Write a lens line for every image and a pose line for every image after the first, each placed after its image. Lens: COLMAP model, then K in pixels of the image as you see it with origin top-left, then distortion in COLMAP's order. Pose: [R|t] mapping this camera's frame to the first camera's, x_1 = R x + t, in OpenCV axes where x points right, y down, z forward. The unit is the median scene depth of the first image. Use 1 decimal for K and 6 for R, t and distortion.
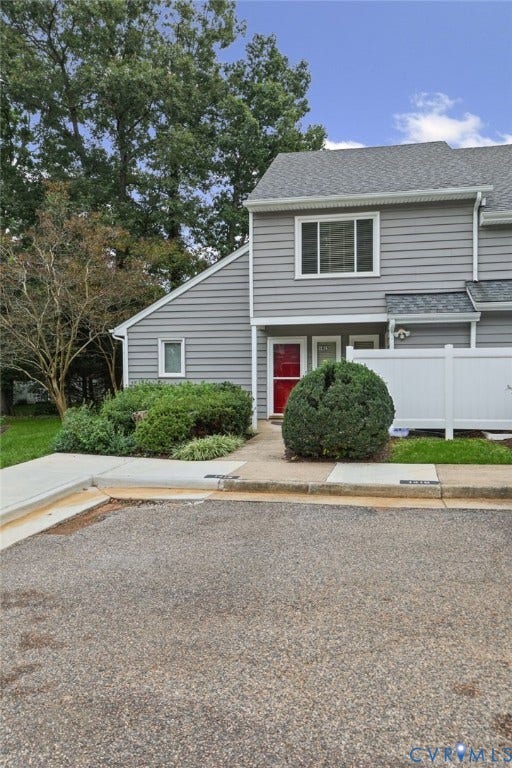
lens RADIAL K [[508.0, 0, 256.0], [0, 508.0, 384.0], [0, 0, 1]] dist [0.006500, 0.002284]
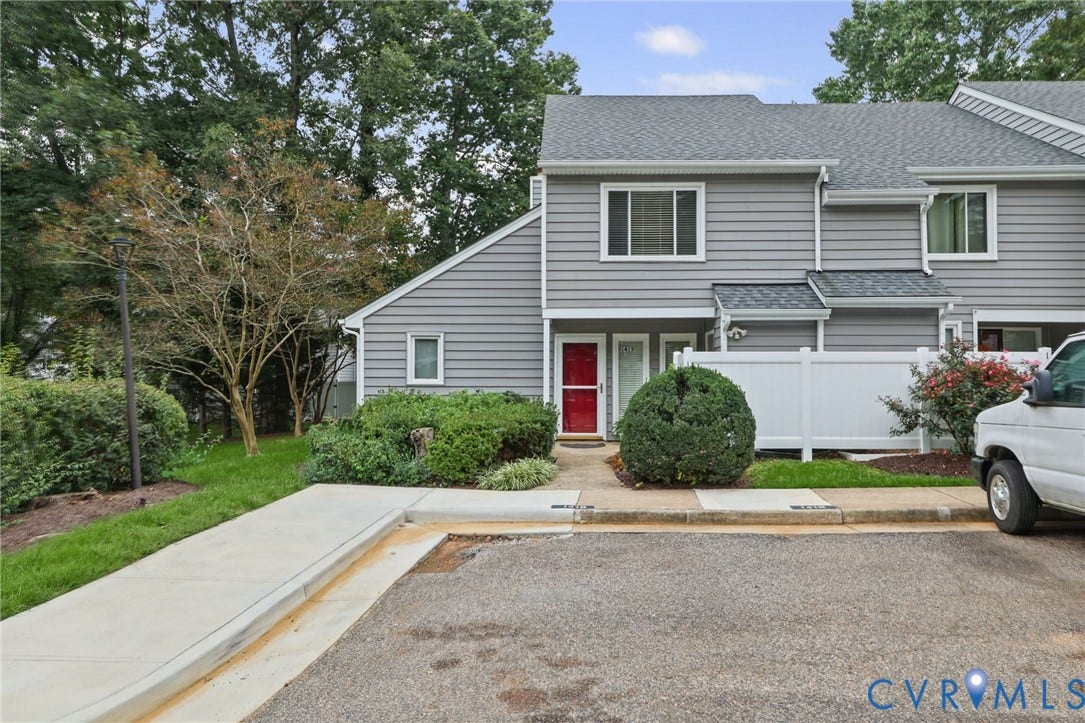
lens RADIAL K [[717.7, 0, 545.4], [0, 717.7, 365.8], [0, 0, 1]] dist [0.006500, 0.002284]
pose [[0.988731, 0.010961, 0.149303, -0.180005], [-0.004309, 0.998986, -0.044805, 0.006296], [-0.149643, 0.043657, 0.987776, -0.083345]]
